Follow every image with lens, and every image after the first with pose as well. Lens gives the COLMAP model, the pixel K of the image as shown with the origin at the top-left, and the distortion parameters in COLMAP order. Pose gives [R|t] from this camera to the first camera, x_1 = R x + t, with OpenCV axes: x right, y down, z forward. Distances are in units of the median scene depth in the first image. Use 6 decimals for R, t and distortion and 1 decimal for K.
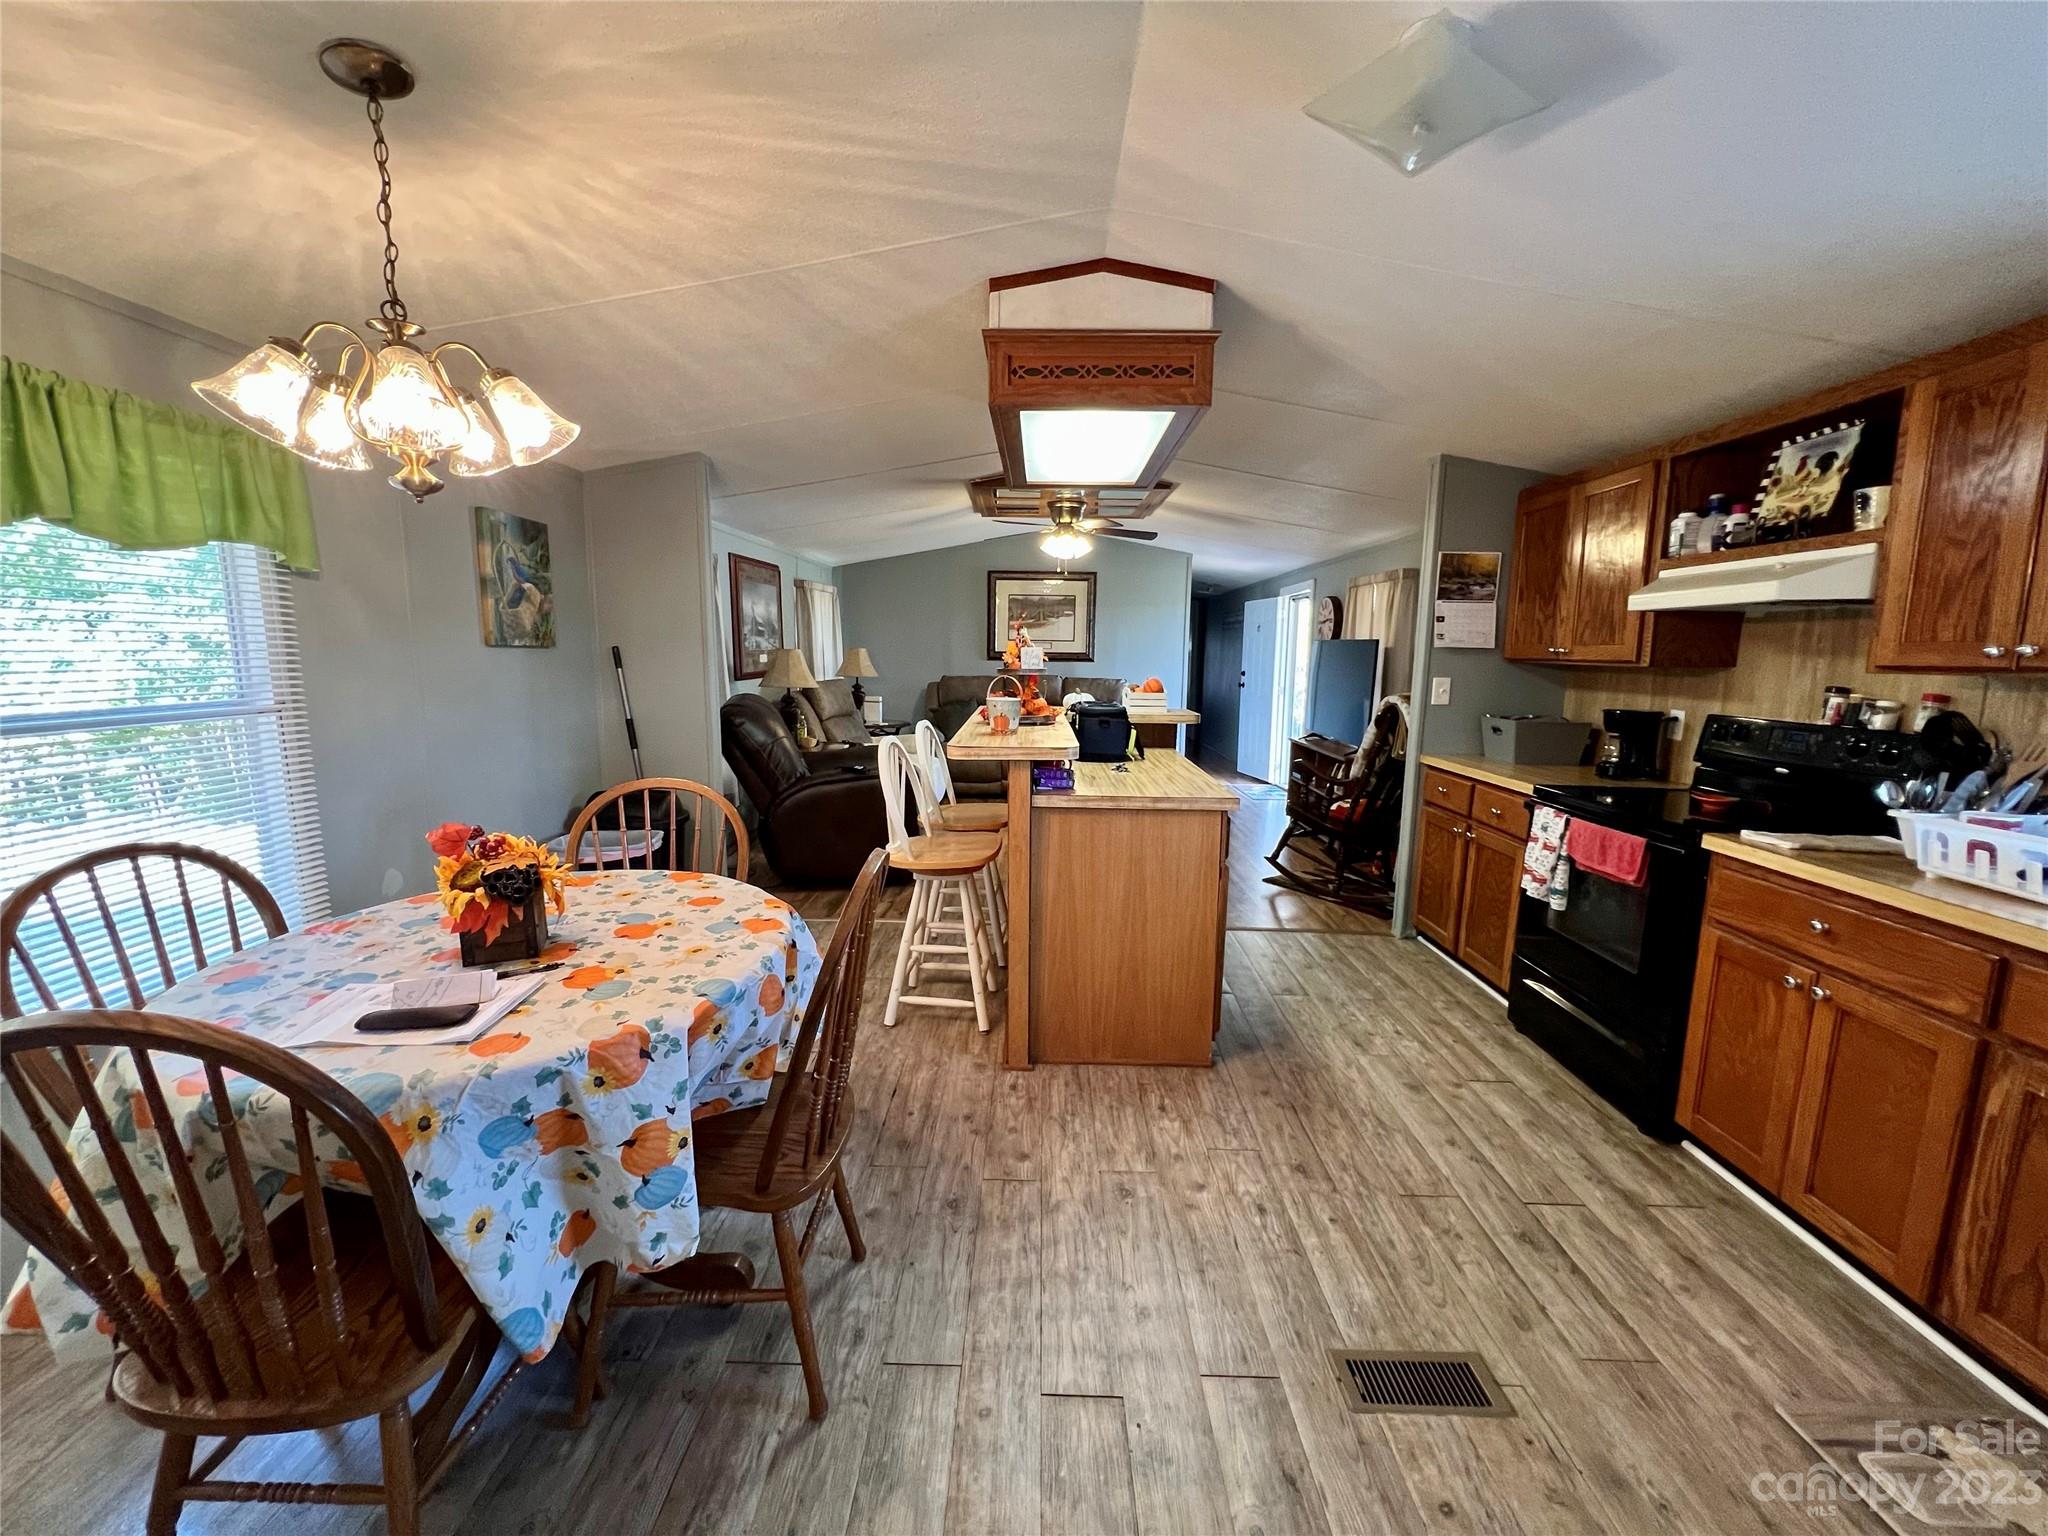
lens RADIAL K [[821.8, 0, 1023.3], [0, 821.8, 768.1], [0, 0, 1]] dist [-0.005772, 0.001395]
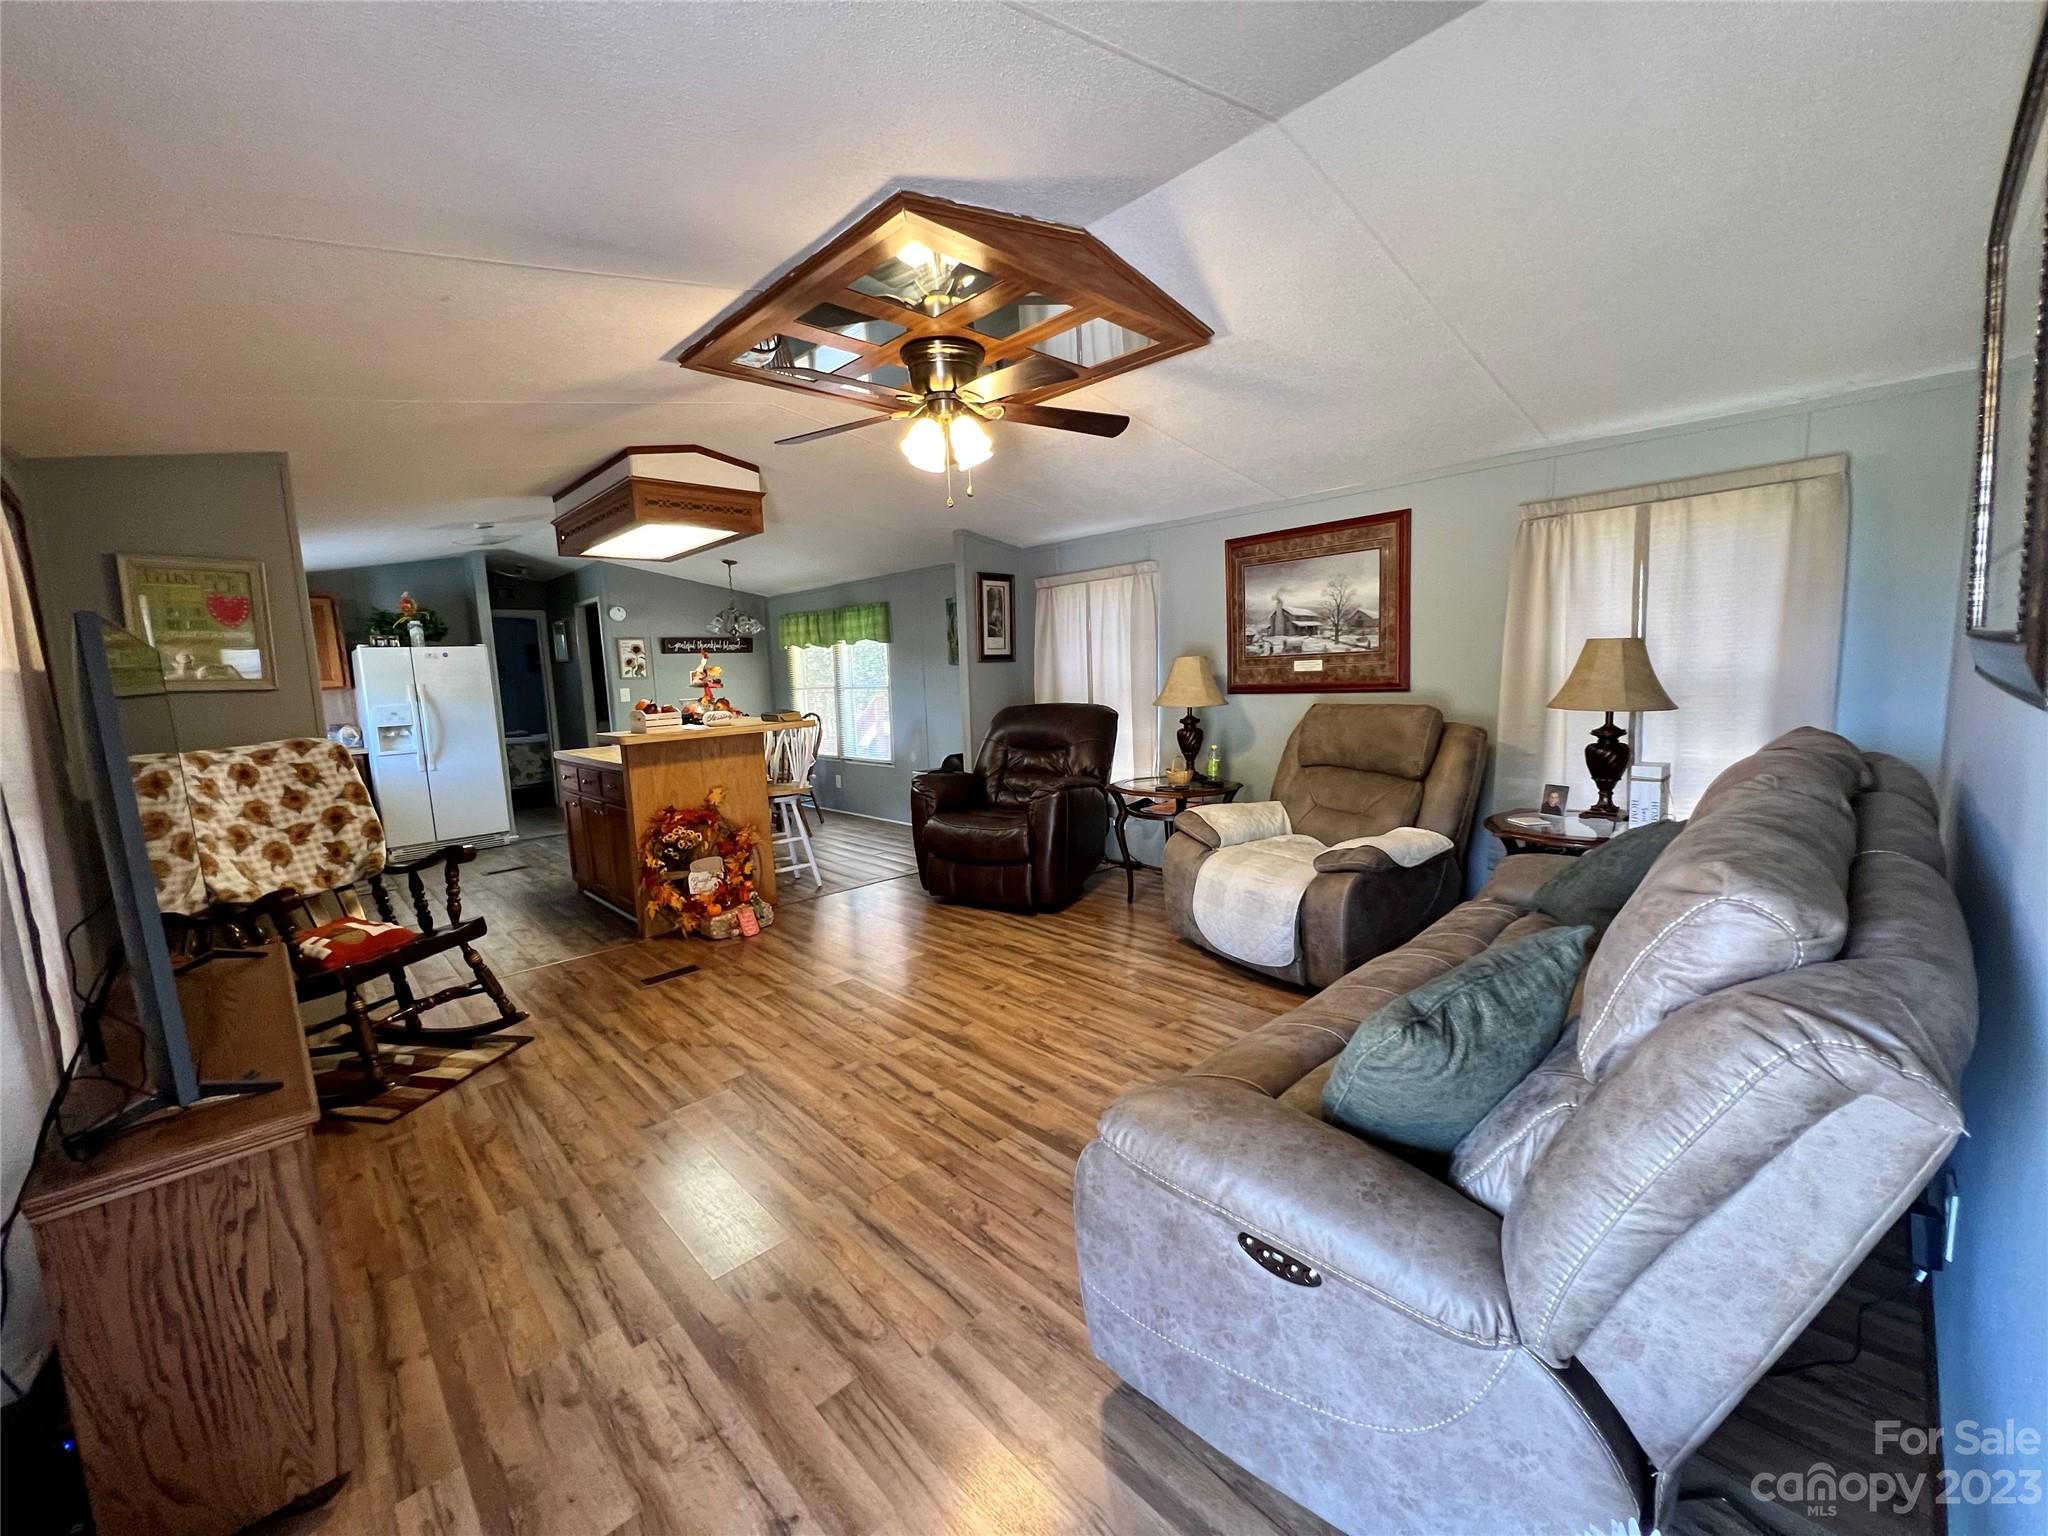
lens RADIAL K [[821.8, 0, 1023.0], [0, 821.8, 765.8], [0, 0, 1]] dist [-0.005772, 0.001395]
pose [[-0.708864, 0.102029, -0.697927, 0.885216], [-0.071990, 0.973850, 0.215484, -0.459553], [0.701662, 0.202993, -0.682982, 3.306259]]
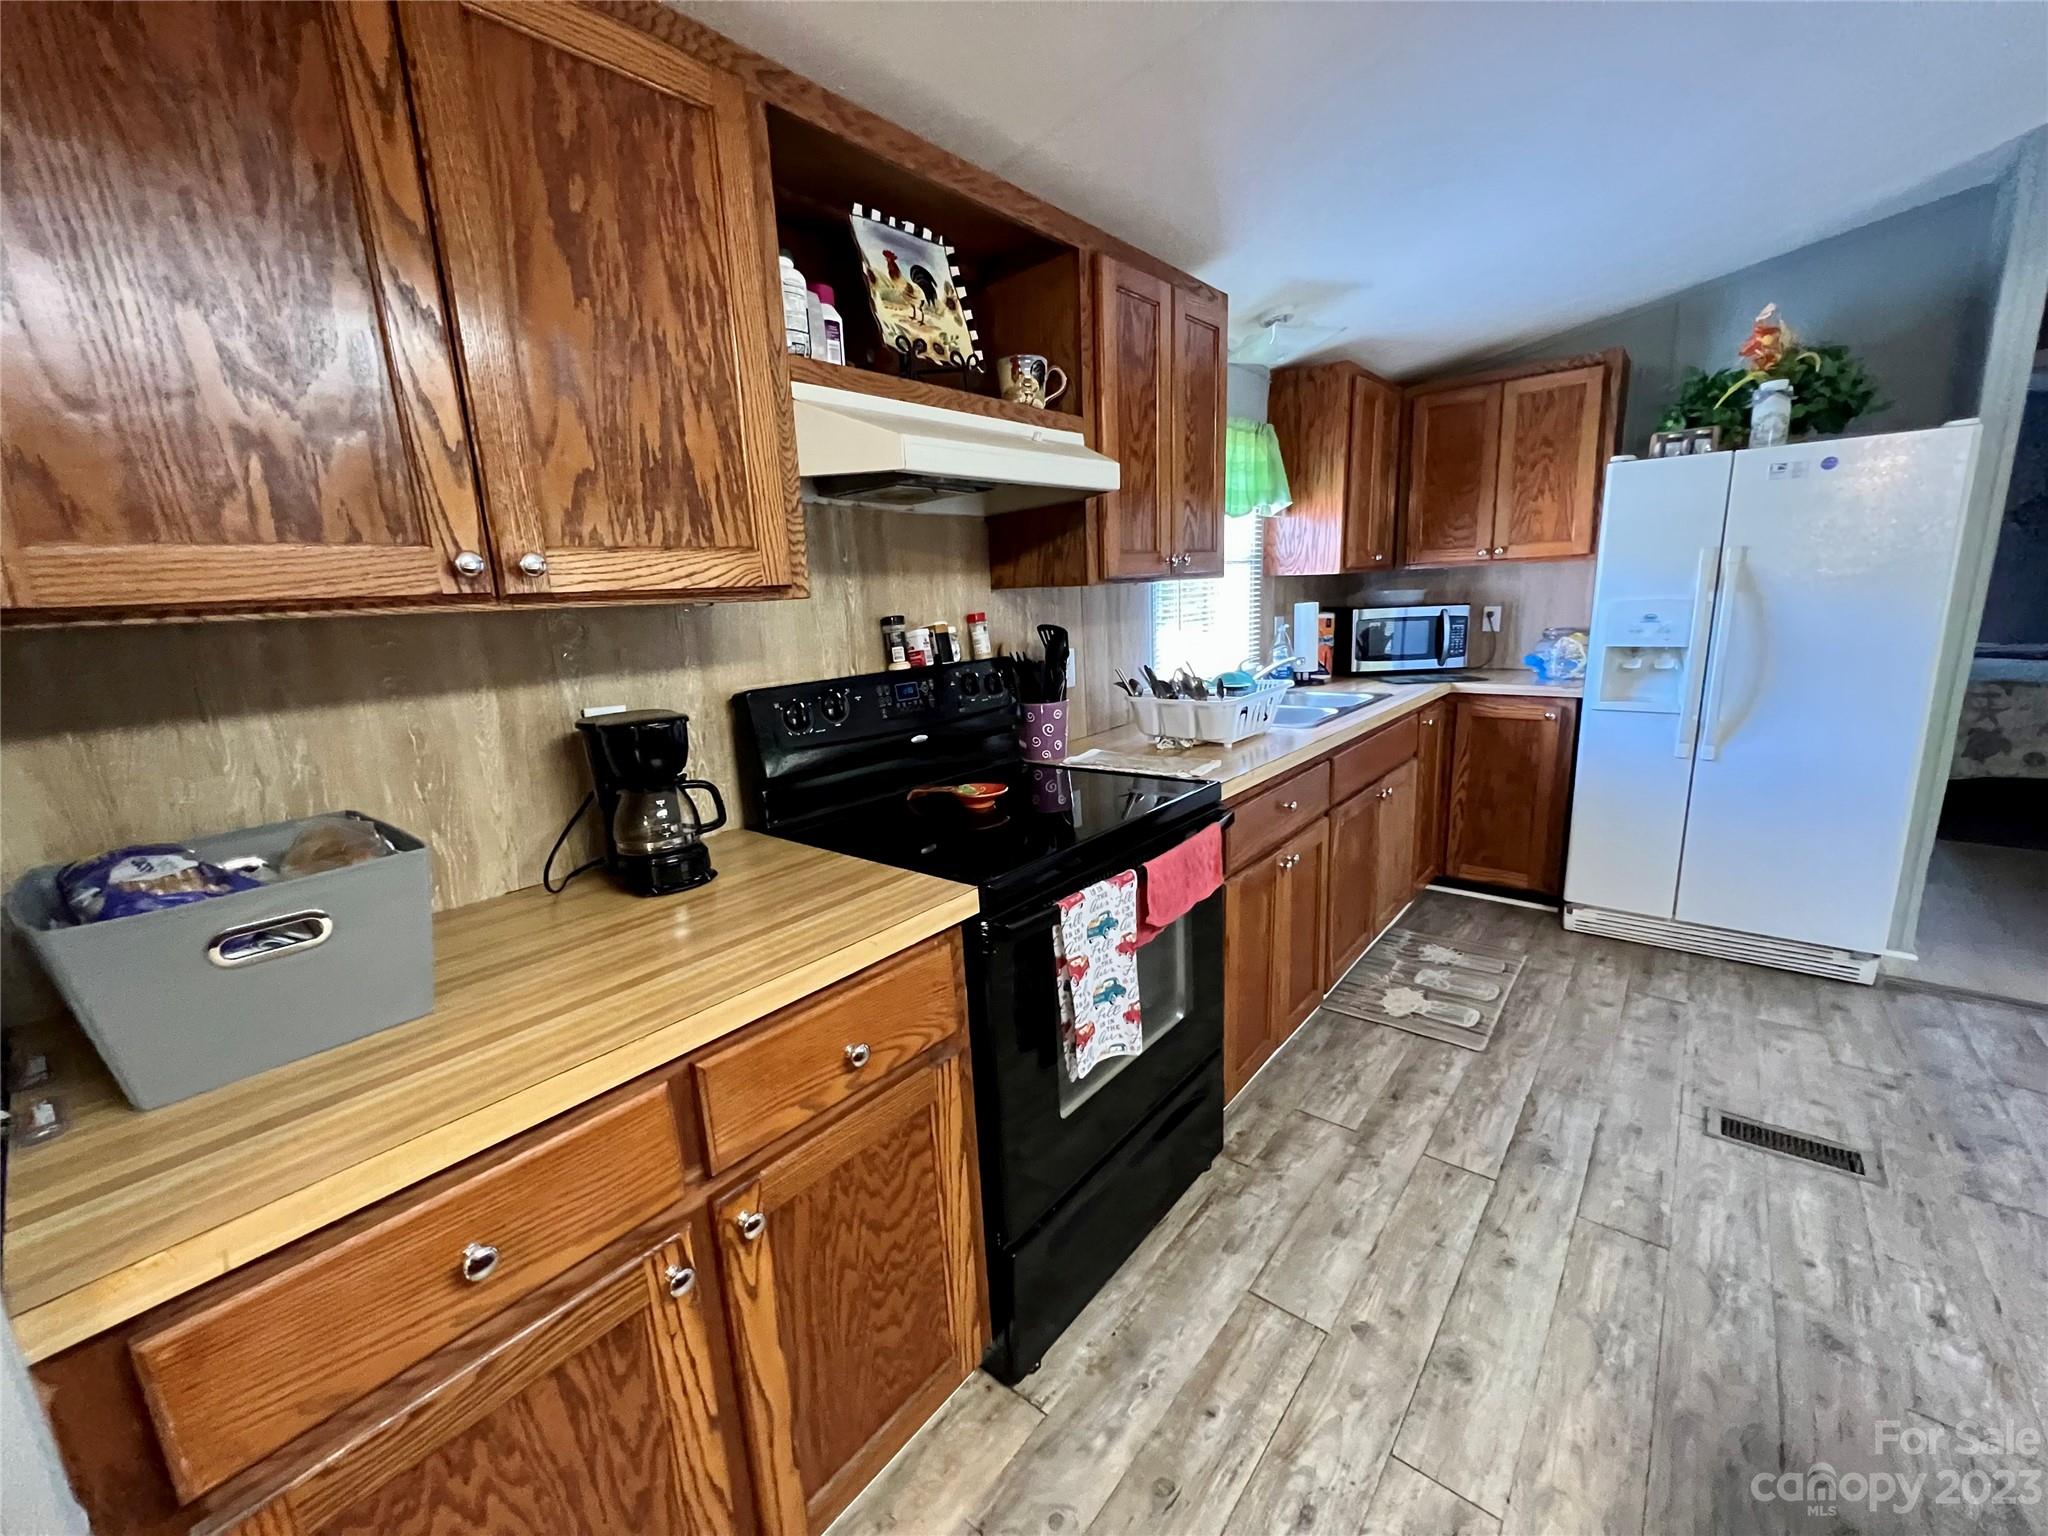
lens RADIAL K [[821.8, 0, 1021.1], [0, 821.8, 770.2], [0, 0, 1]] dist [-0.005772, 0.001395]
pose [[-0.782295, -0.110052, 0.613109, 0.439160], [0.125652, 0.936157, 0.328363, -0.199640], [-0.610103, 0.333915, -0.718523, 1.519301]]
